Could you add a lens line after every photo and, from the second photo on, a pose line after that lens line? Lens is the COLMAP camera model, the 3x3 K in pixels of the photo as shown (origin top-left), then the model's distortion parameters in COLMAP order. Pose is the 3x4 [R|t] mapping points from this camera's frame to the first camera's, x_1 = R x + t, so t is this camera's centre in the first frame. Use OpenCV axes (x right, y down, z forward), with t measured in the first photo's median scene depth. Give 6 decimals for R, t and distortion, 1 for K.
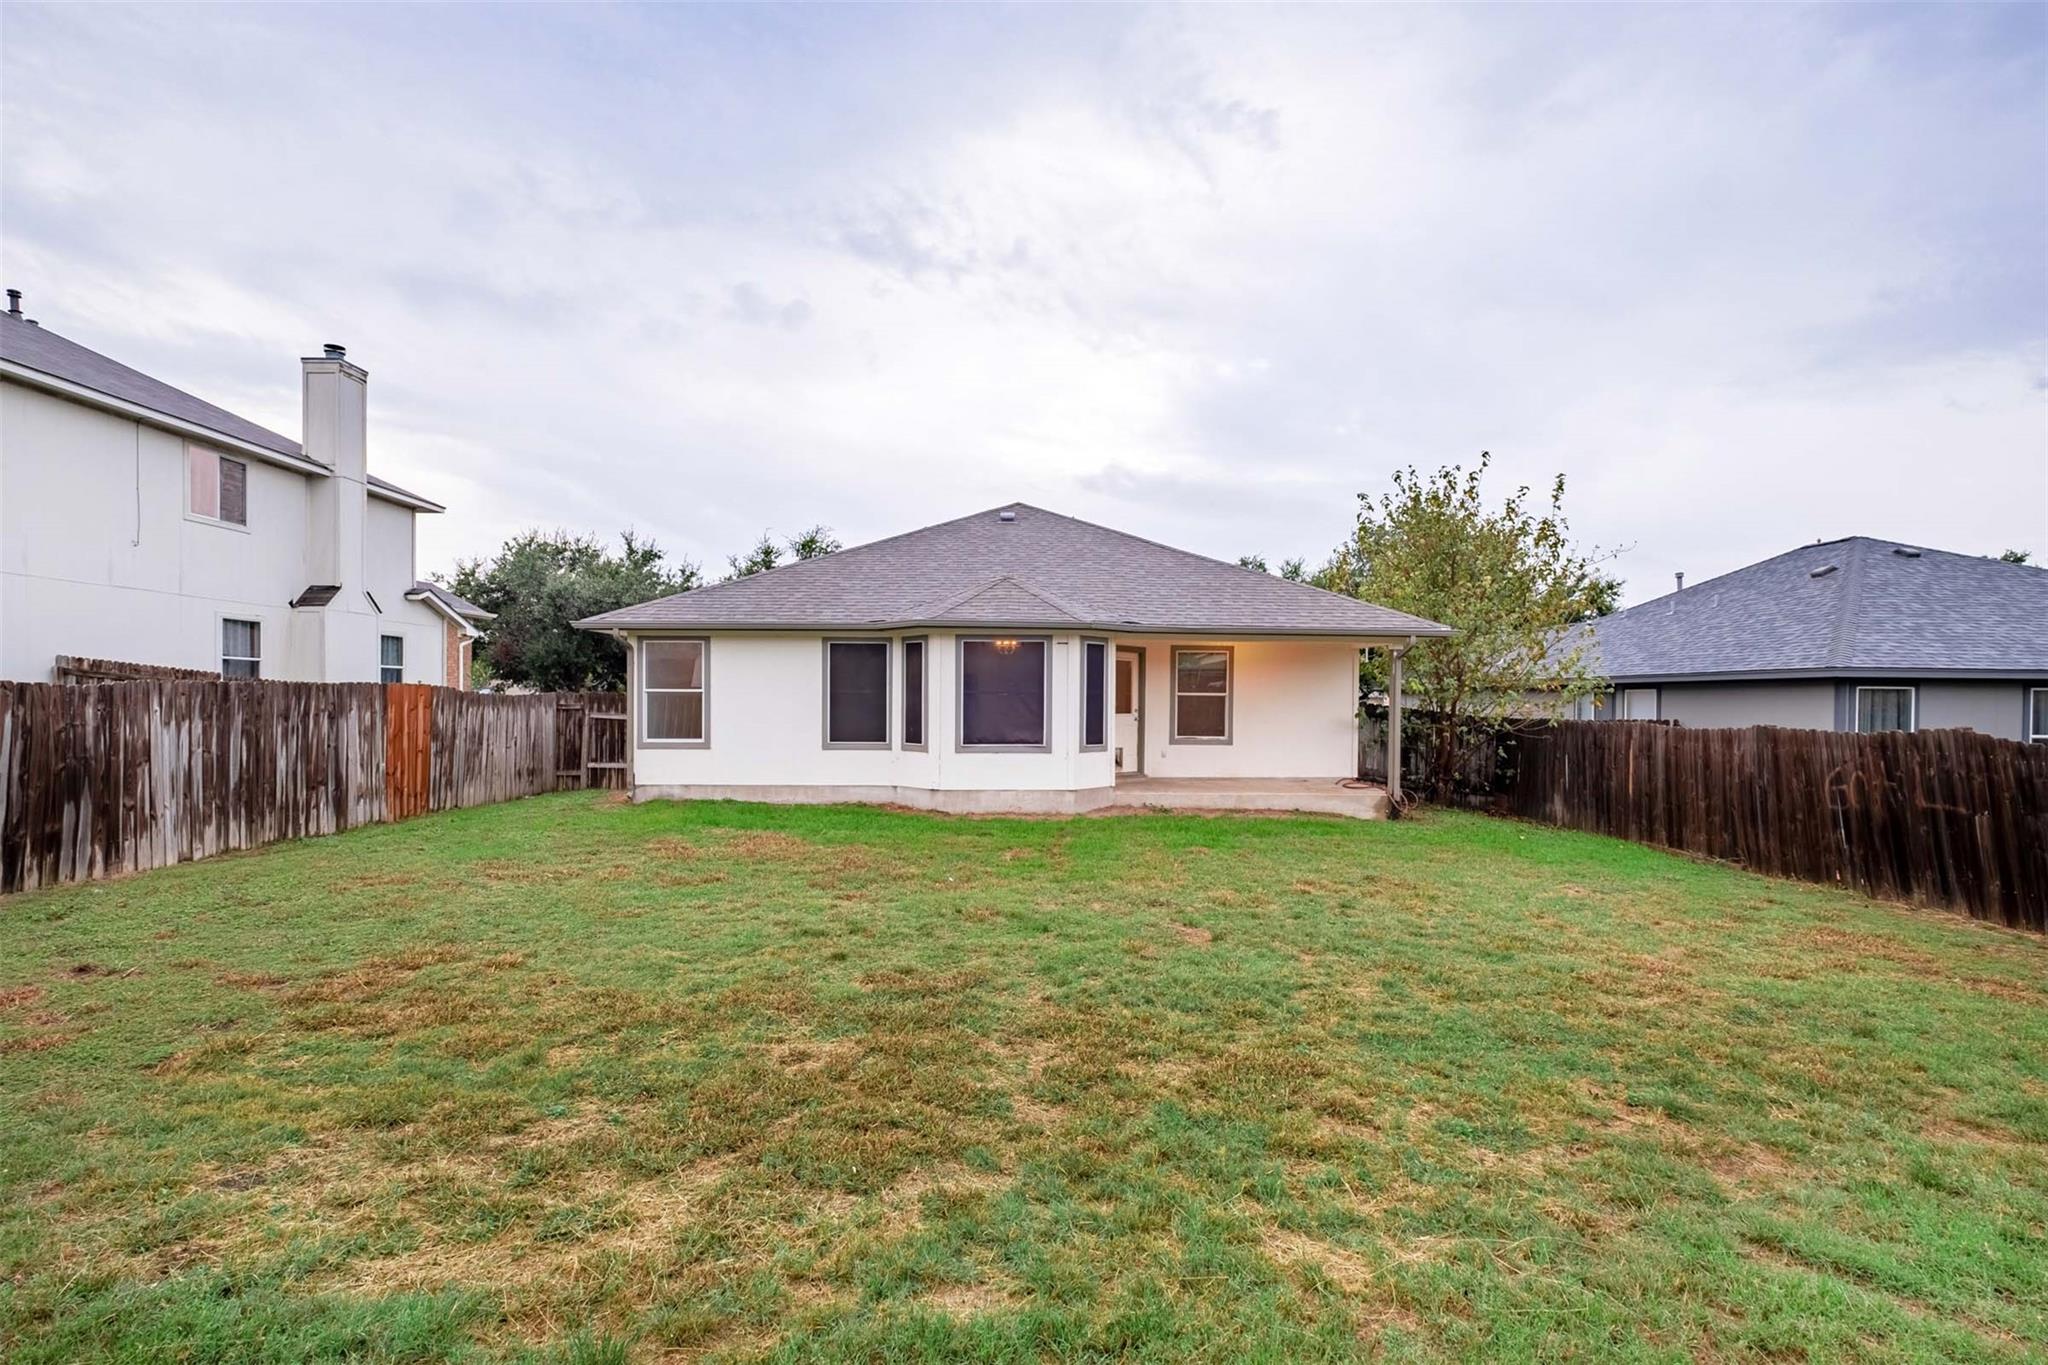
lens RADIAL K [[890.8, 0, 1034.5], [0, 890.8, 710.6], [0, 0, 1]] dist [-0.002431, -0.002779]
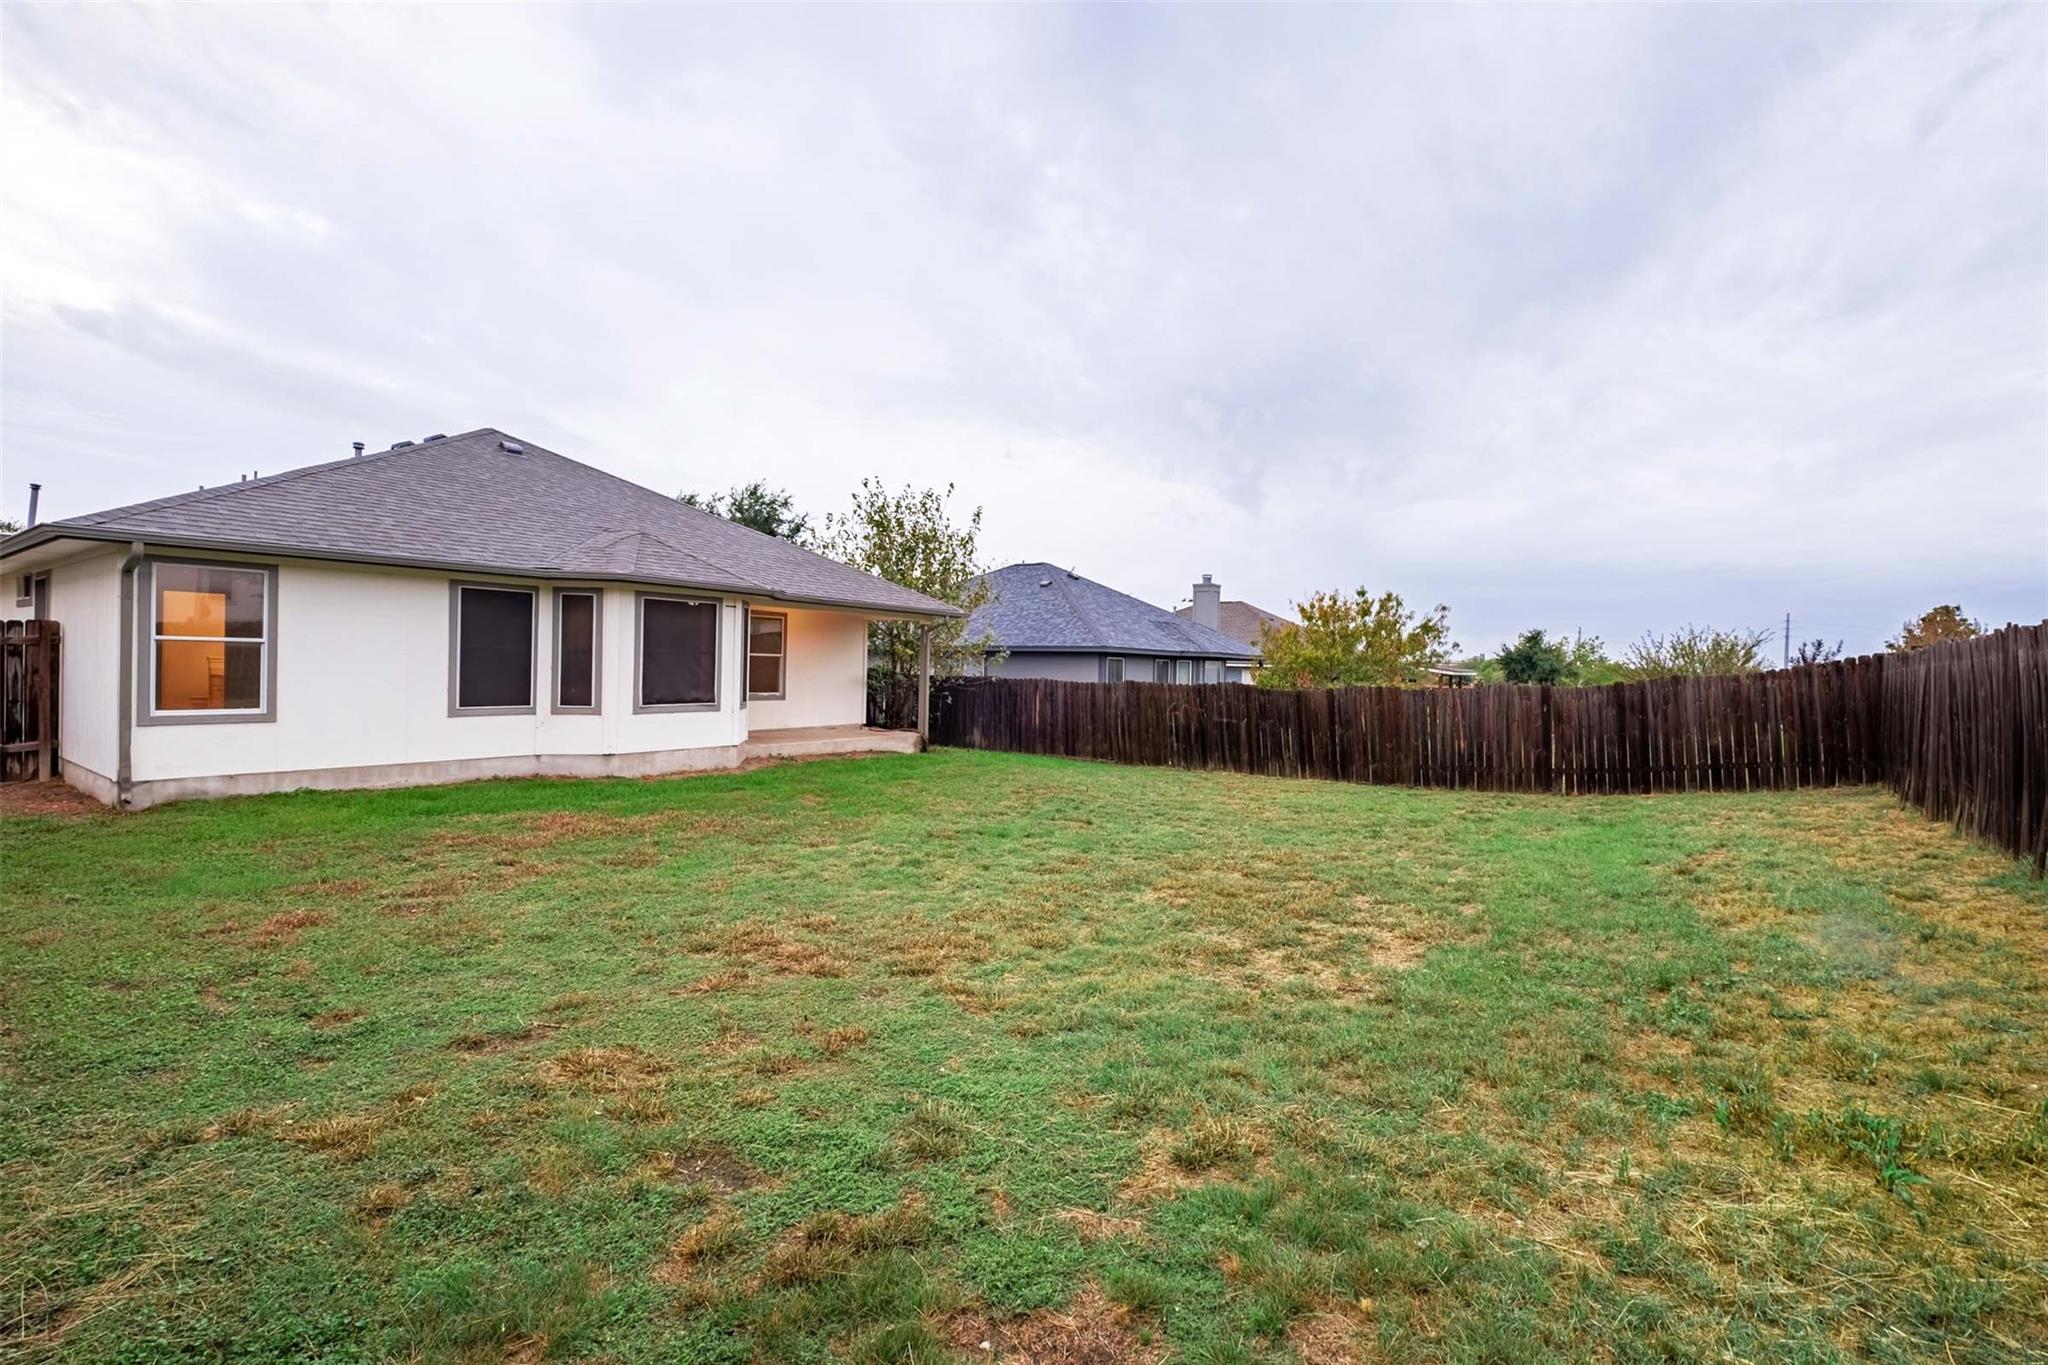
lens RADIAL K [[890.8, 0, 1044.6], [0, 890.8, 676.2], [0, 0, 1]] dist [-0.002431, -0.002779]
pose [[0.587172, -0.002742, 0.809457, -0.589009], [-0.010753, 0.999880, 0.011188, -0.008744], [-0.809391, -0.015273, 0.587072, 0.080373]]
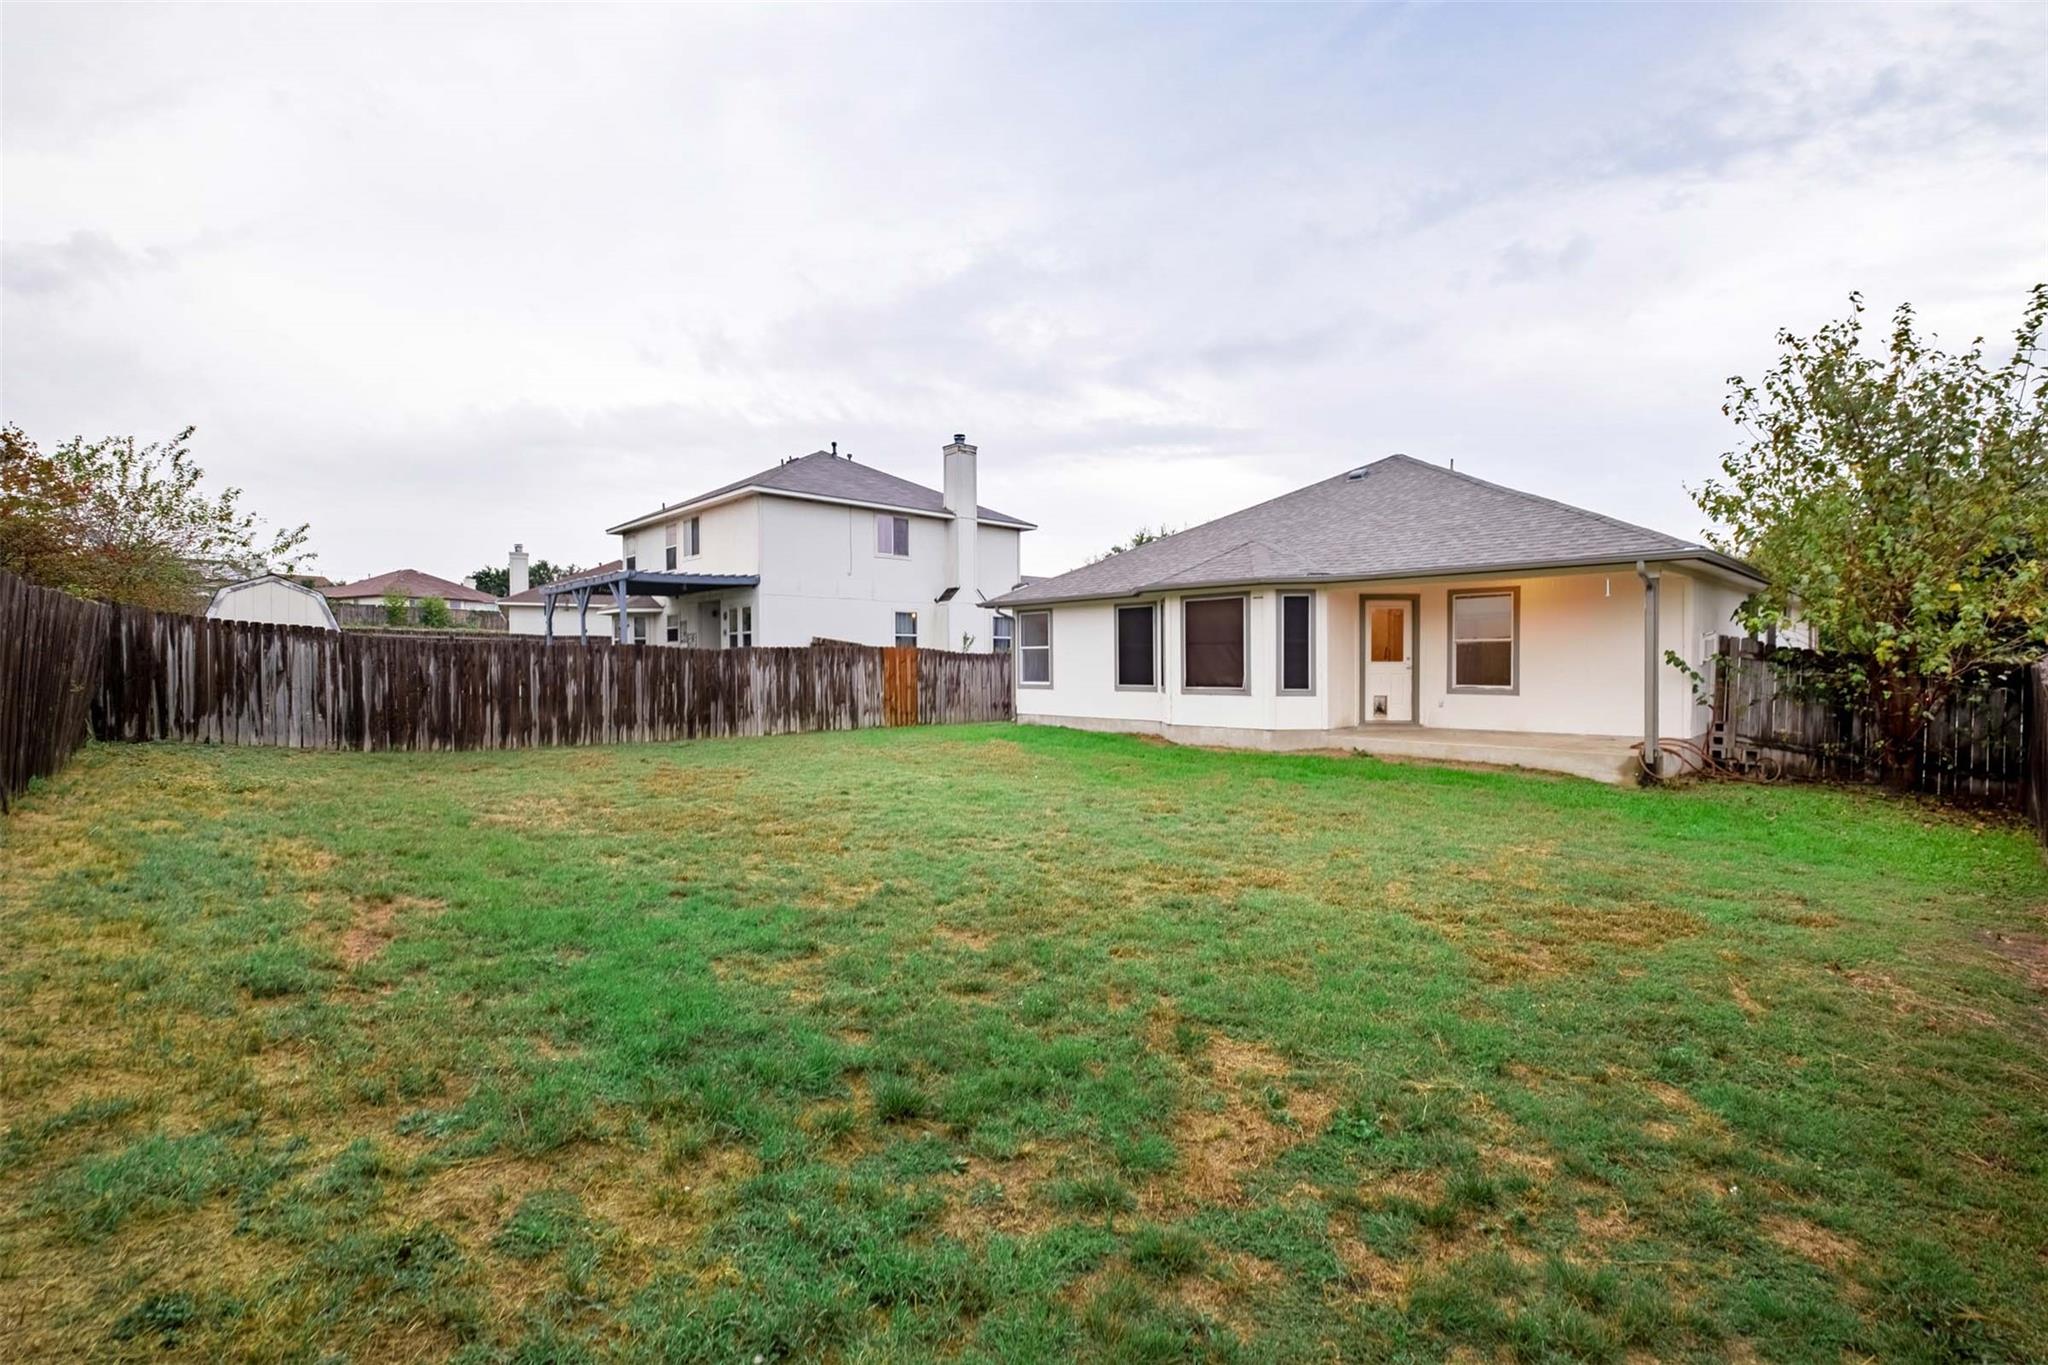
lens RADIAL K [[890.8, 0, 1044.4], [0, 890.8, 671.5], [0, 0, 1]] dist [-0.002431, -0.002779]
pose [[0.685512, -0.003419, -0.728053, 0.645460], [0.000234, 0.999990, -0.004475, 0.021824], [0.728061, 0.002897, 0.685506, 0.040168]]
